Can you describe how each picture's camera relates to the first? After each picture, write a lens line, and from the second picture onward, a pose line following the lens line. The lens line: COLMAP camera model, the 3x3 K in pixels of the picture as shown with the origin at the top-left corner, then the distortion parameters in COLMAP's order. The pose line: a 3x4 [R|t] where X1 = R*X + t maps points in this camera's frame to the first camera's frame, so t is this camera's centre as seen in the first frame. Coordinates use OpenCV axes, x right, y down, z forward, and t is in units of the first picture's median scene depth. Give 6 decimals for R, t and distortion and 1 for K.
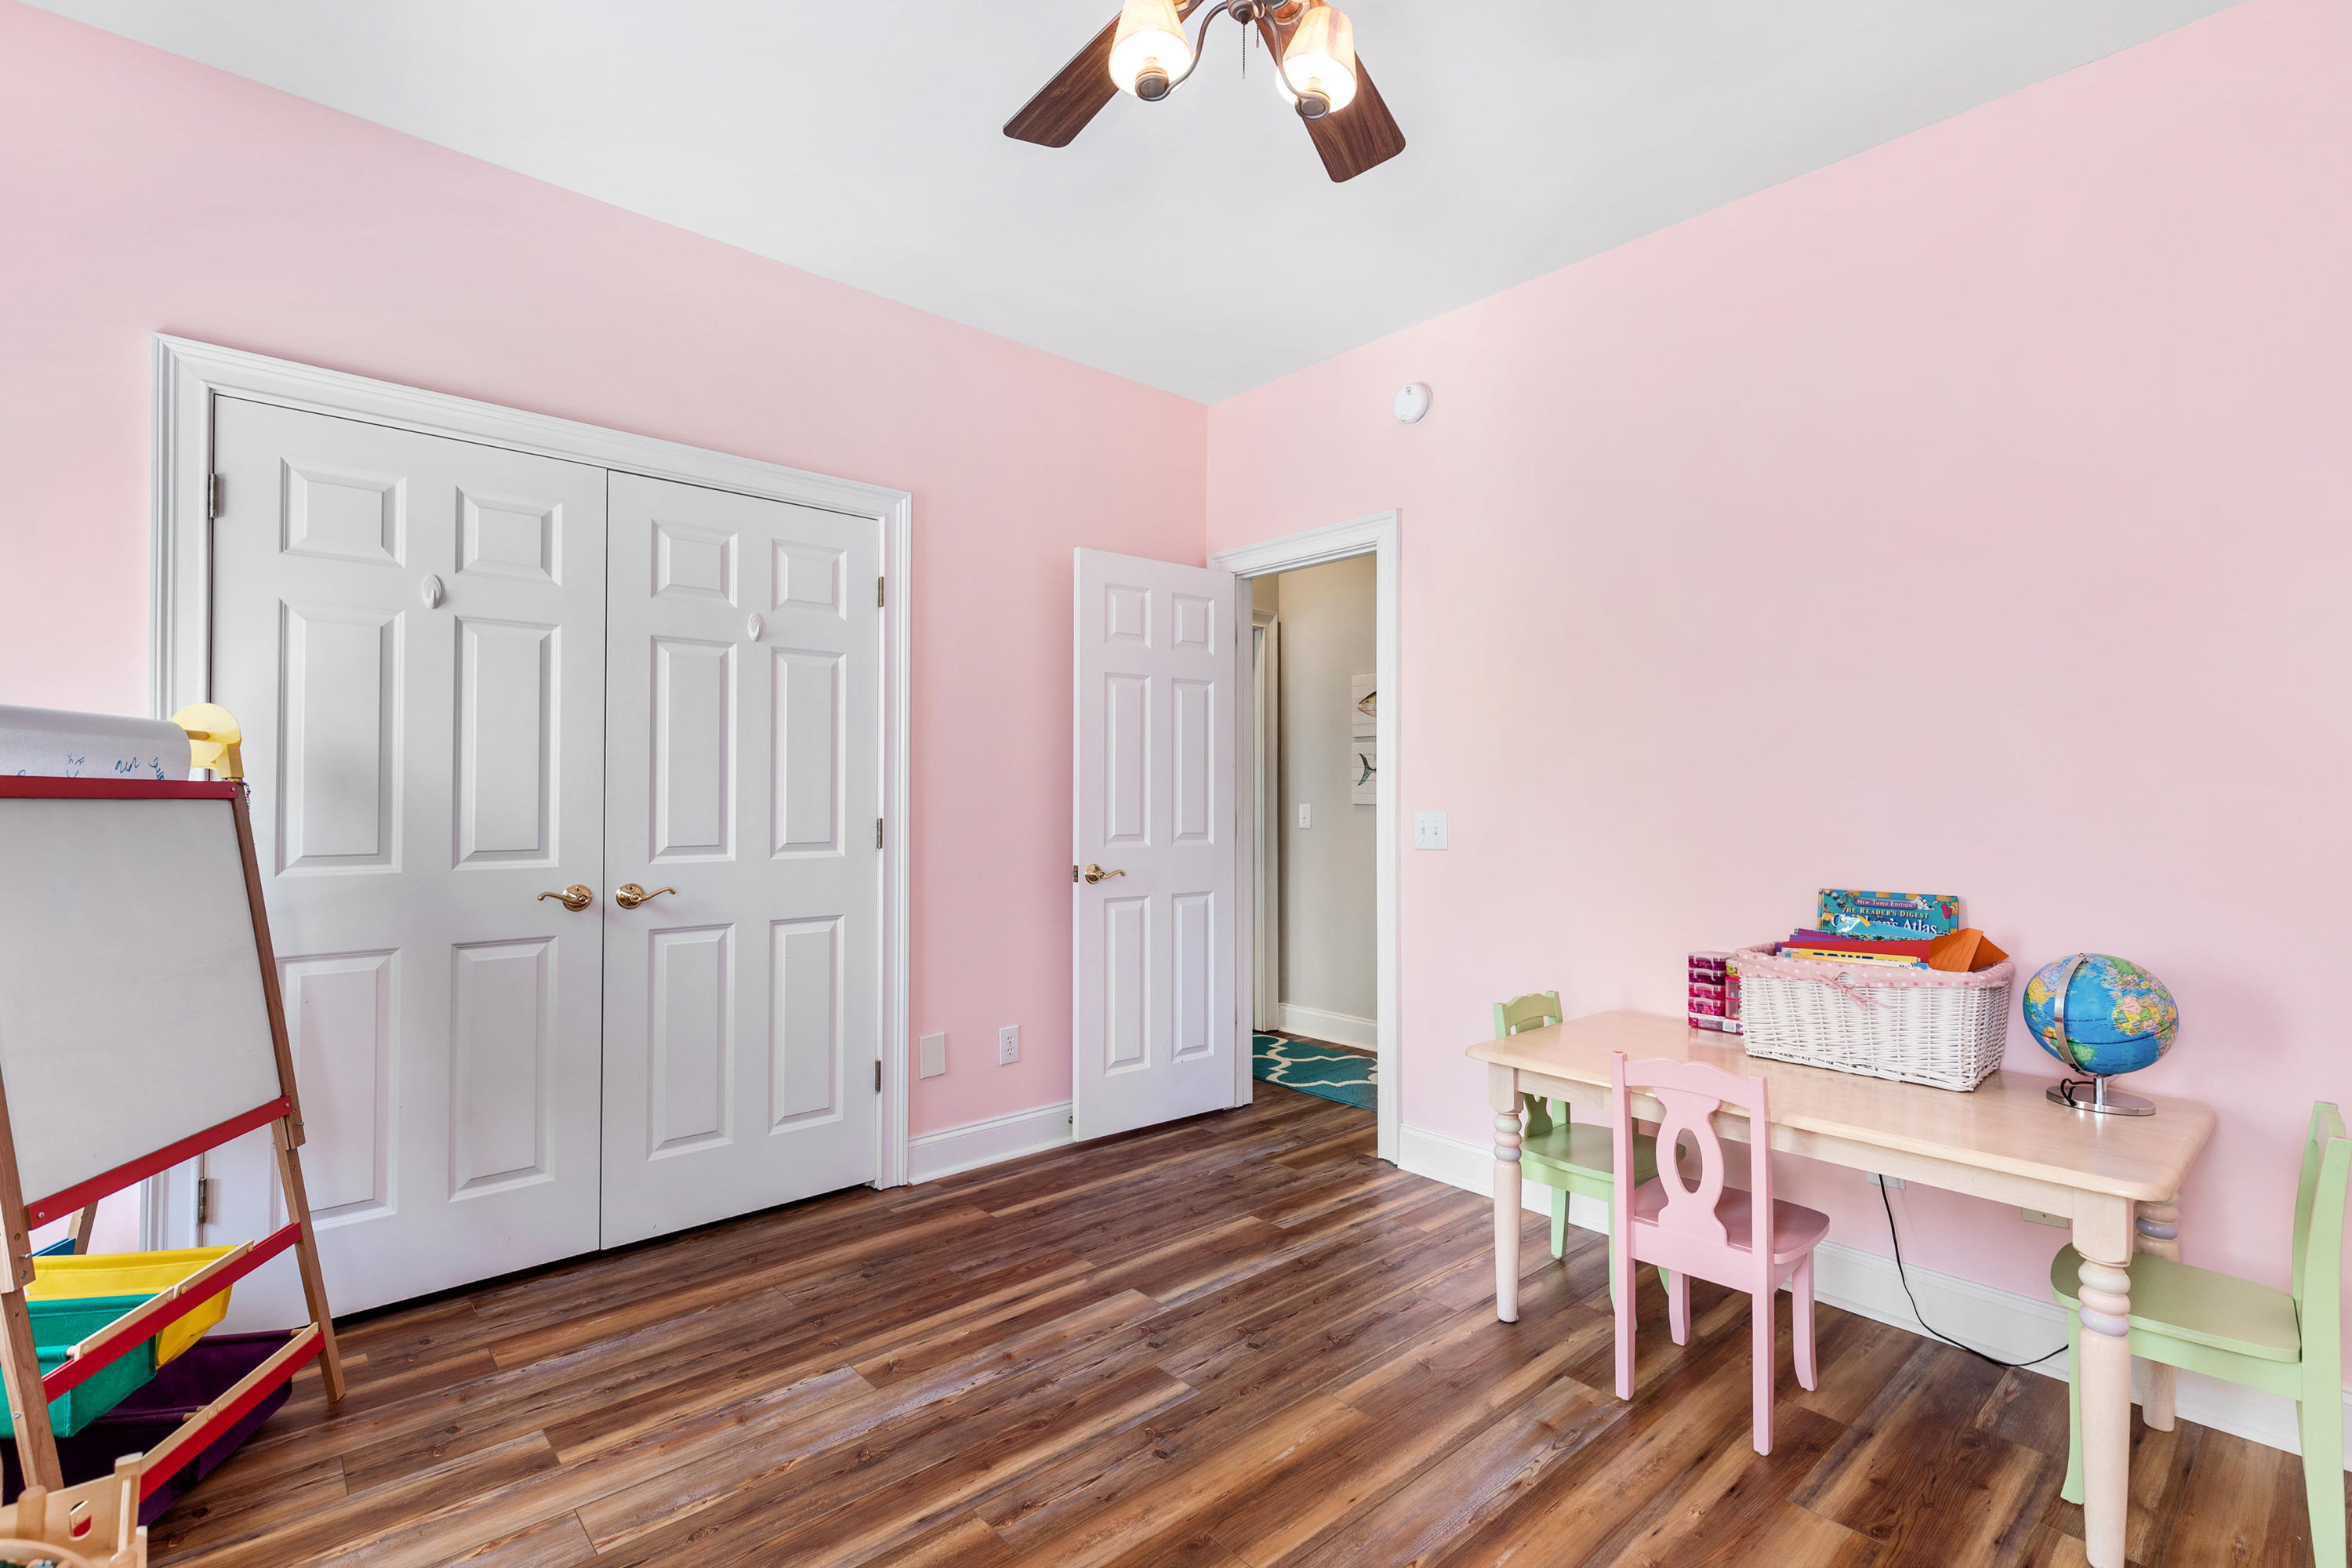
lens RADIAL K [[1076.5, 0, 1177.3], [0, 1076.5, 781.1], [0, 0, 1]] dist [-0.000279, -0.000005]
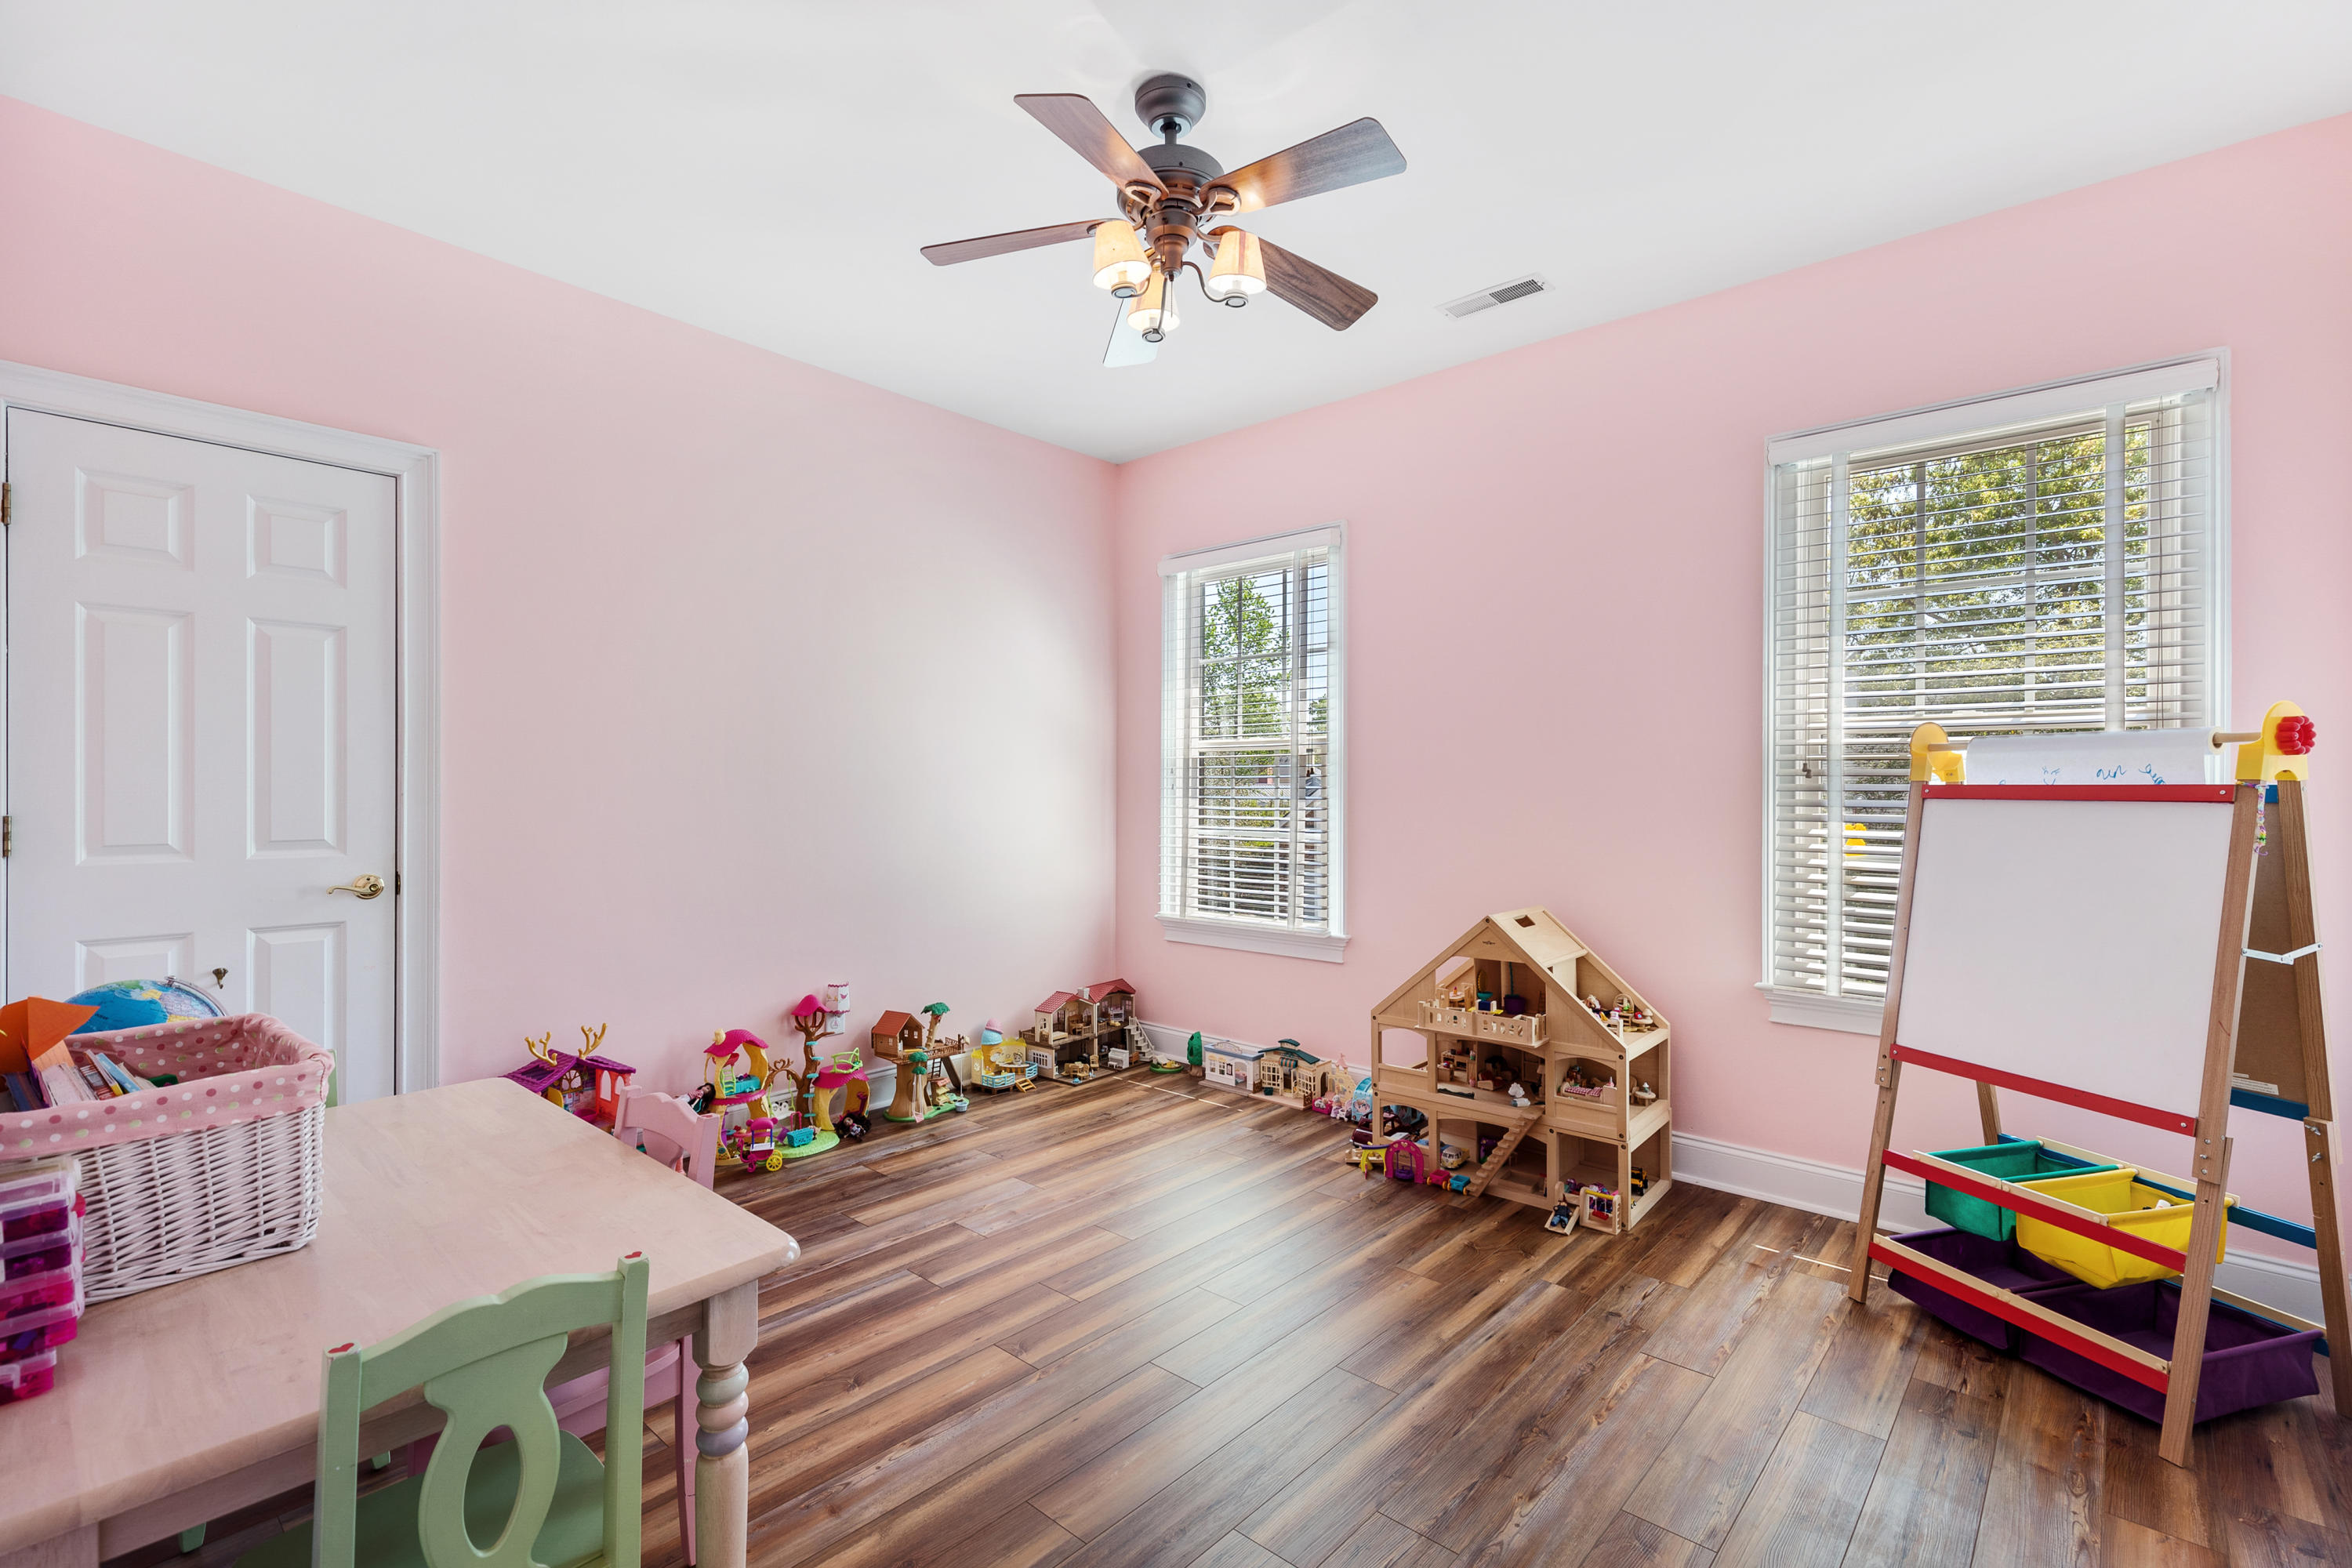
lens RADIAL K [[1076.5, 0, 1174.1], [0, 1076.5, 784.8], [0, 0, 1]] dist [-0.000279, -0.000005]
pose [[-0.992557, -0.007997, -0.121521, 0.186550], [-0.006645, 0.999911, -0.011533, 0.018398], [0.121602, -0.010640, -0.992522, 1.965586]]
